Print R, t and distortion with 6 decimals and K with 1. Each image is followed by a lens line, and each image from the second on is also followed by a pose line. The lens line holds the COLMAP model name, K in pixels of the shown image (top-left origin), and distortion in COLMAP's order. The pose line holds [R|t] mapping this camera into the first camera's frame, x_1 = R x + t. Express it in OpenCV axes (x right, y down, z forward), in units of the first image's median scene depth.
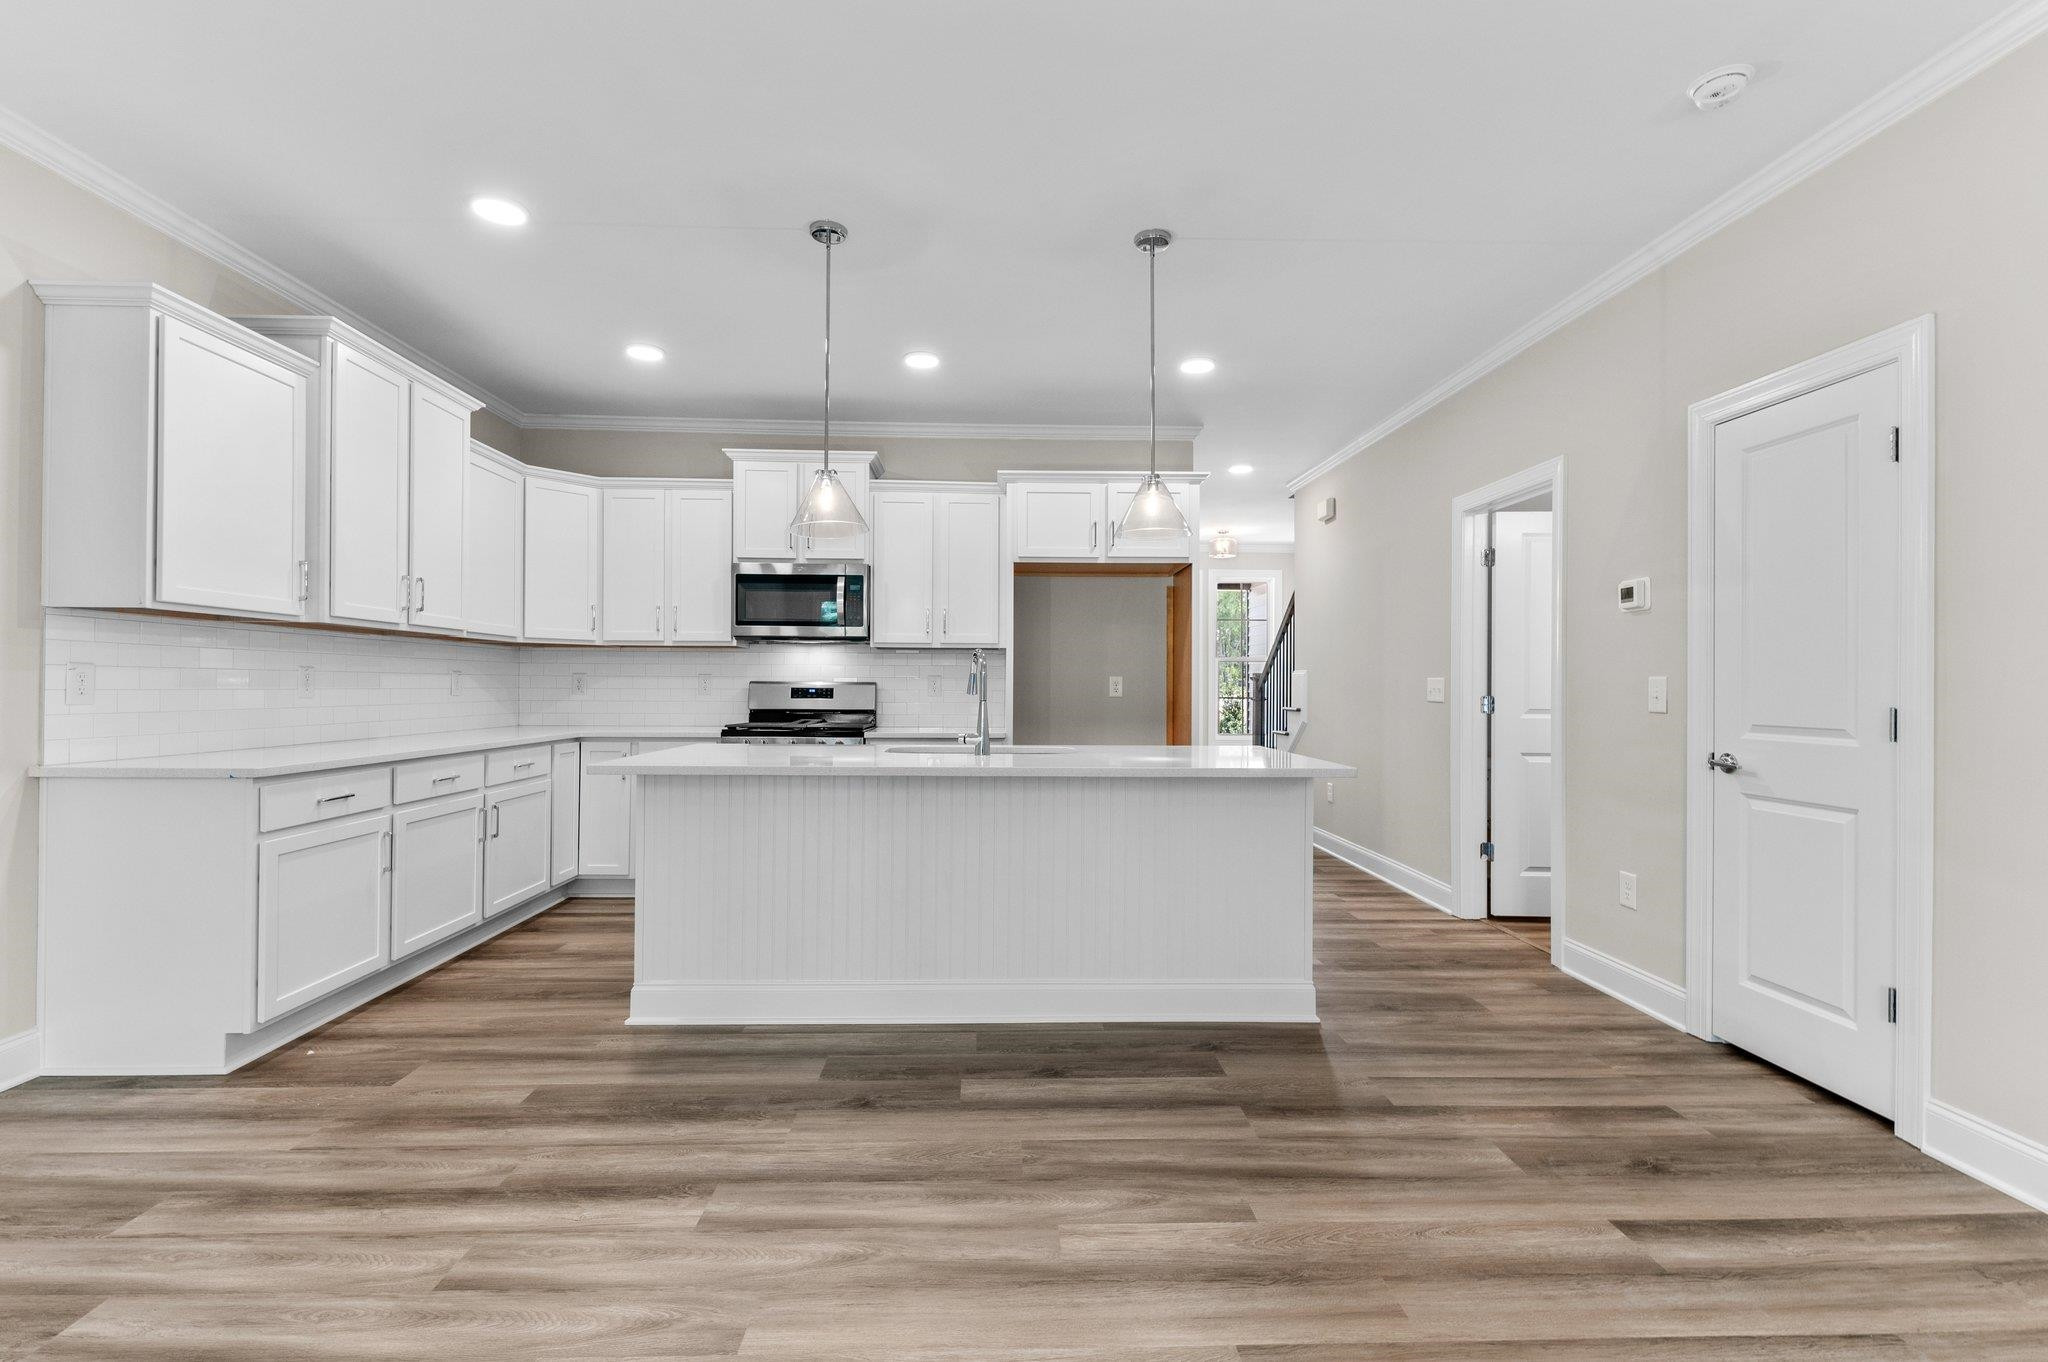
lens RADIAL K [[899.0, 0, 1015.6], [0, 899.0, 683.0], [0, 0, 1]] dist [0.001523, -0.003646]
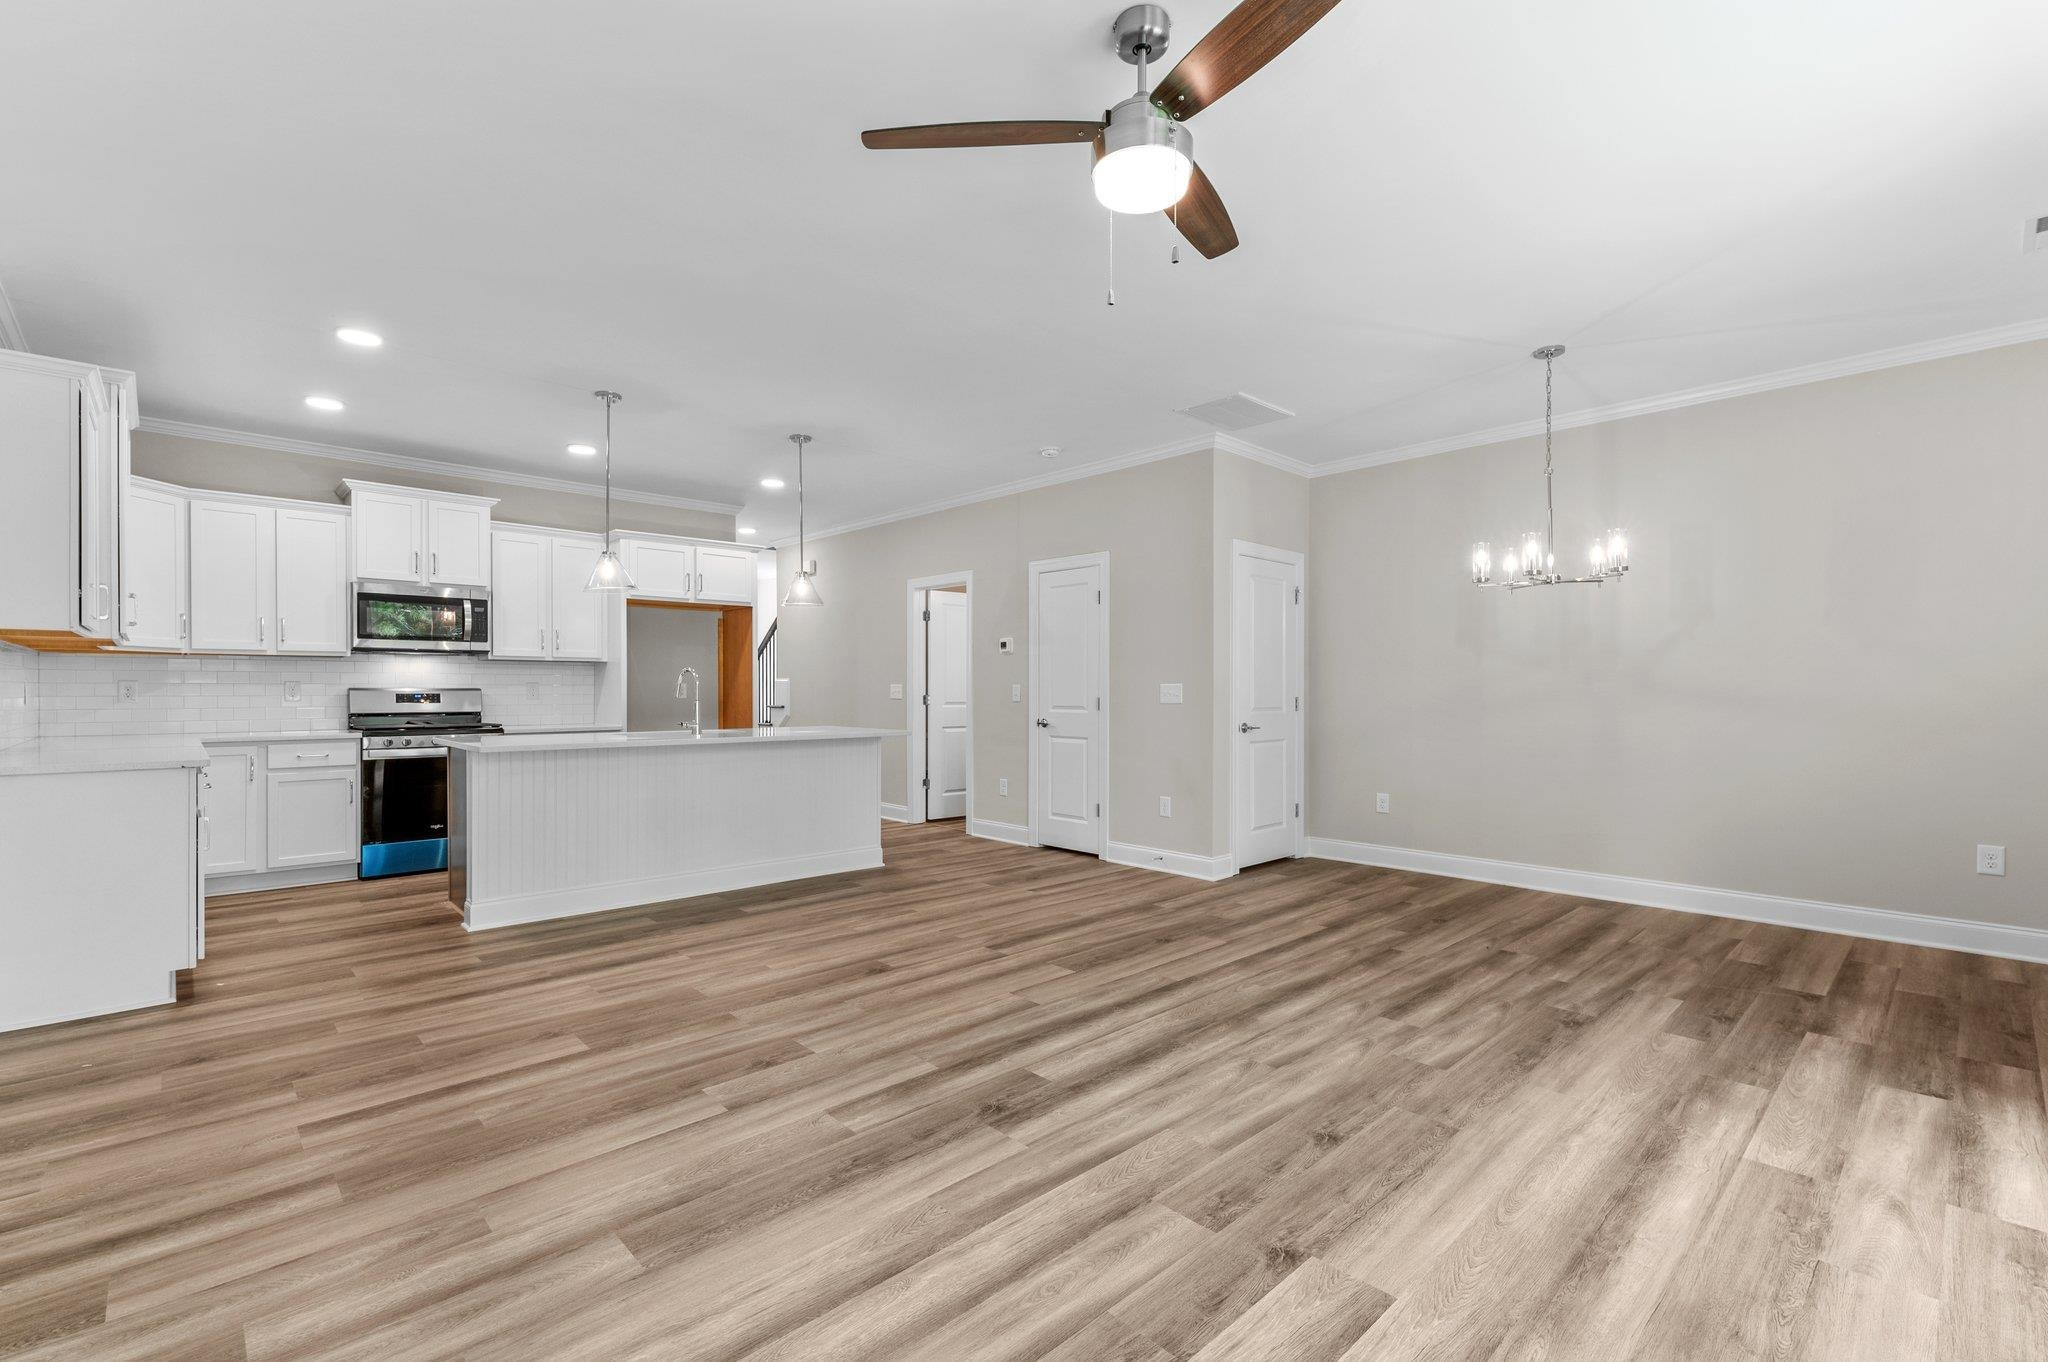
lens RADIAL K [[899.0, 0, 1032.1], [0, 899.0, 689.1], [0, 0, 1]] dist [0.001523, -0.003646]
pose [[0.747364, -0.004740, 0.664398, -0.653301], [0.001221, 0.999983, 0.005760, -0.009355], [-0.664413, -0.003494, 0.747357, -0.598236]]
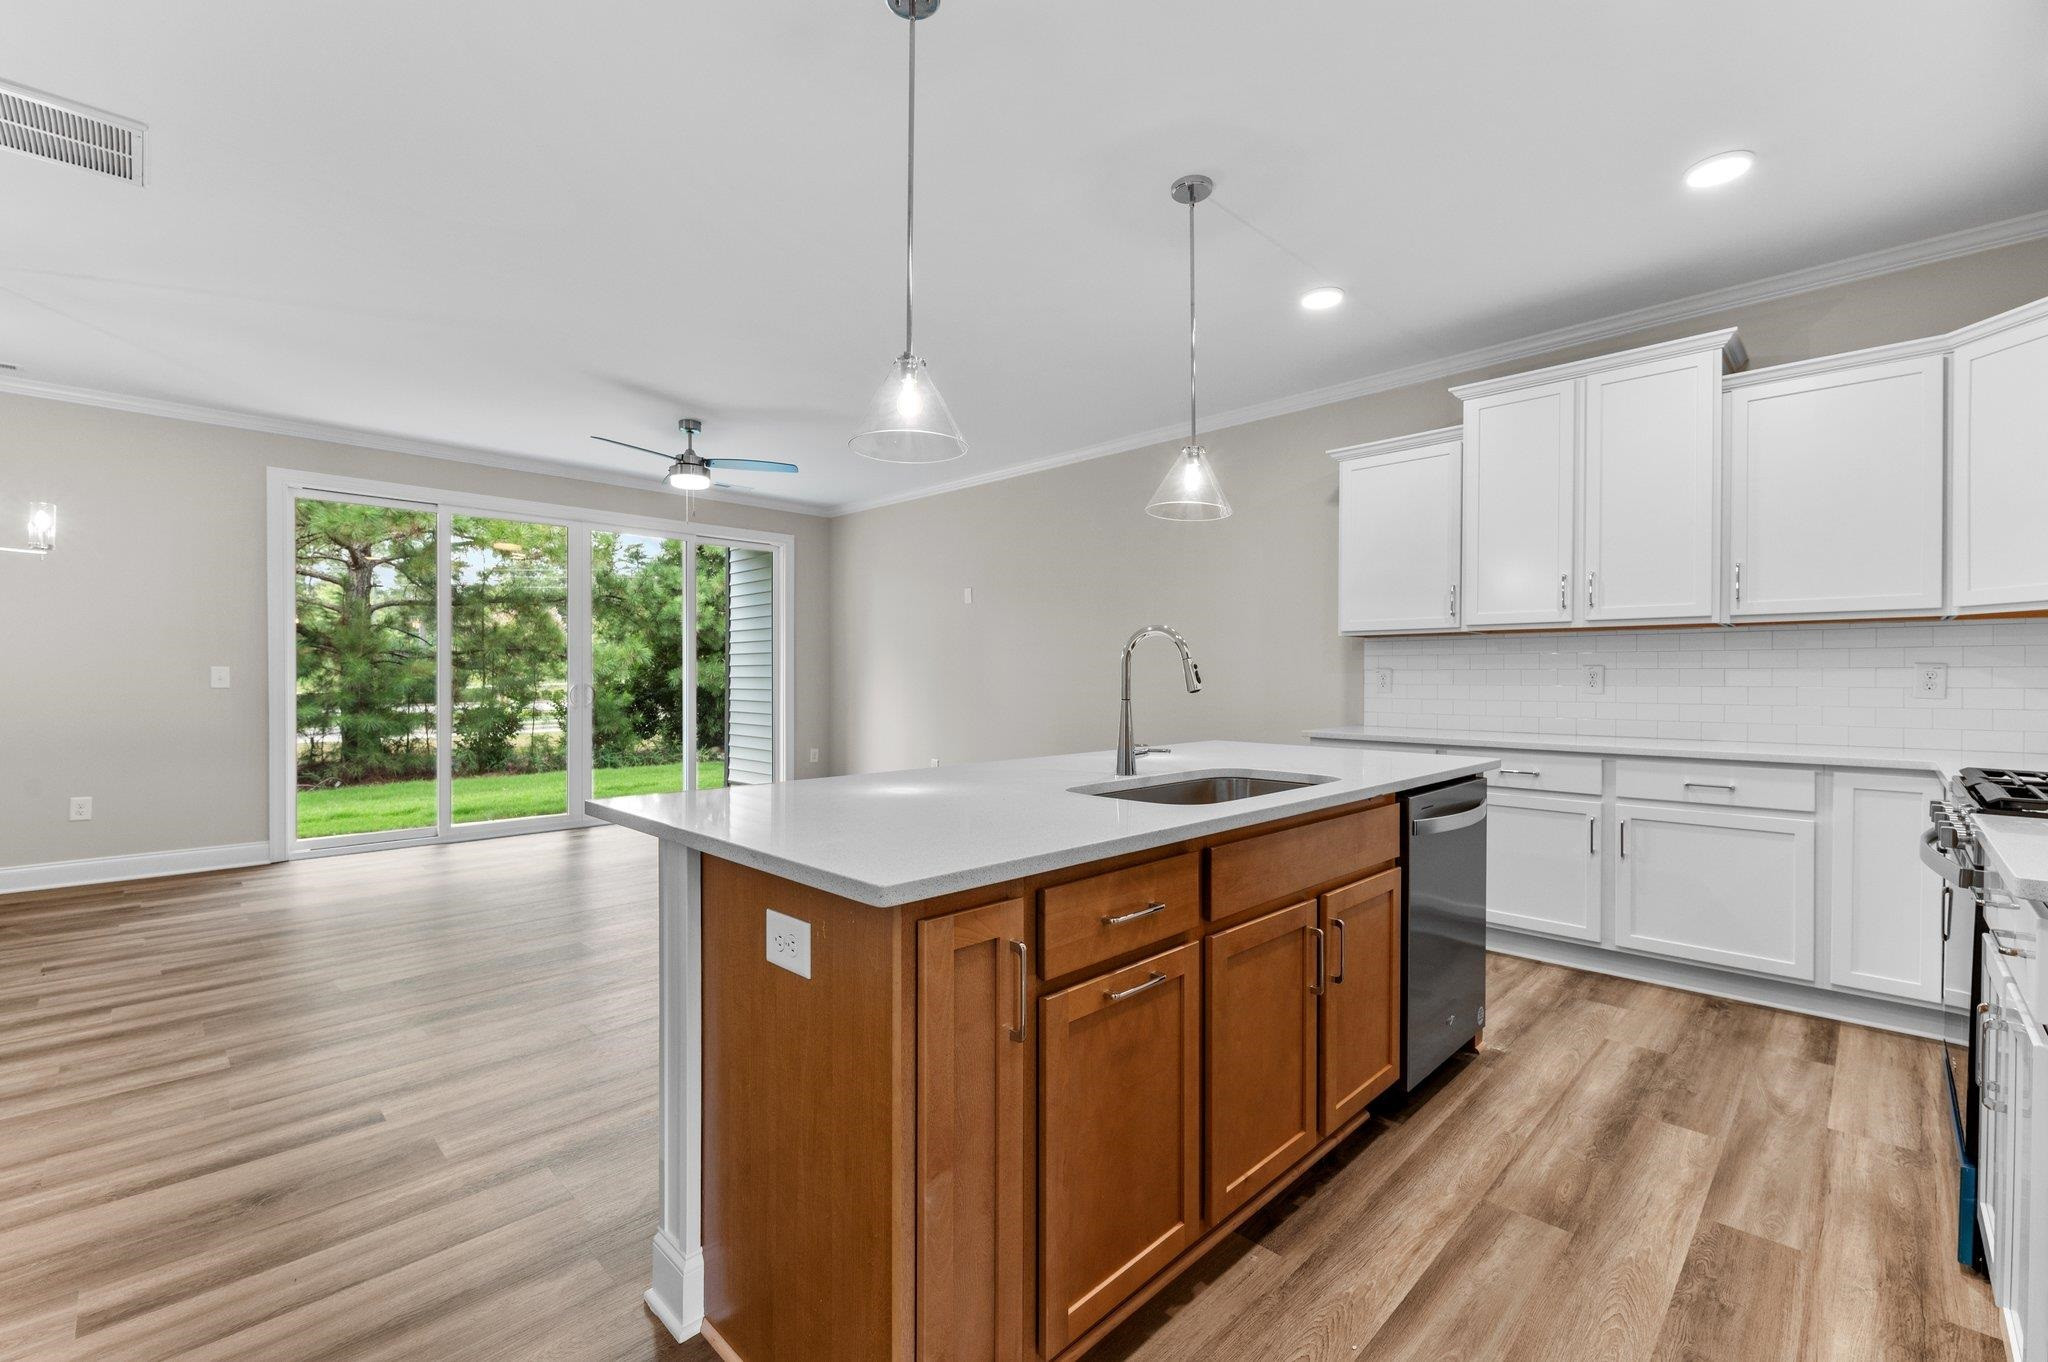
lens RADIAL K [[873.0, 0, 1018.5], [0, 873.0, 672.1], [0, 0, 1]] dist [0.001245, -0.000203]
pose [[-0.727764, -0.010893, -0.685741, 0.506552], [-0.003452, 0.999919, -0.012221, 0.005744], [0.685819, -0.006527, -0.727743, 1.447131]]
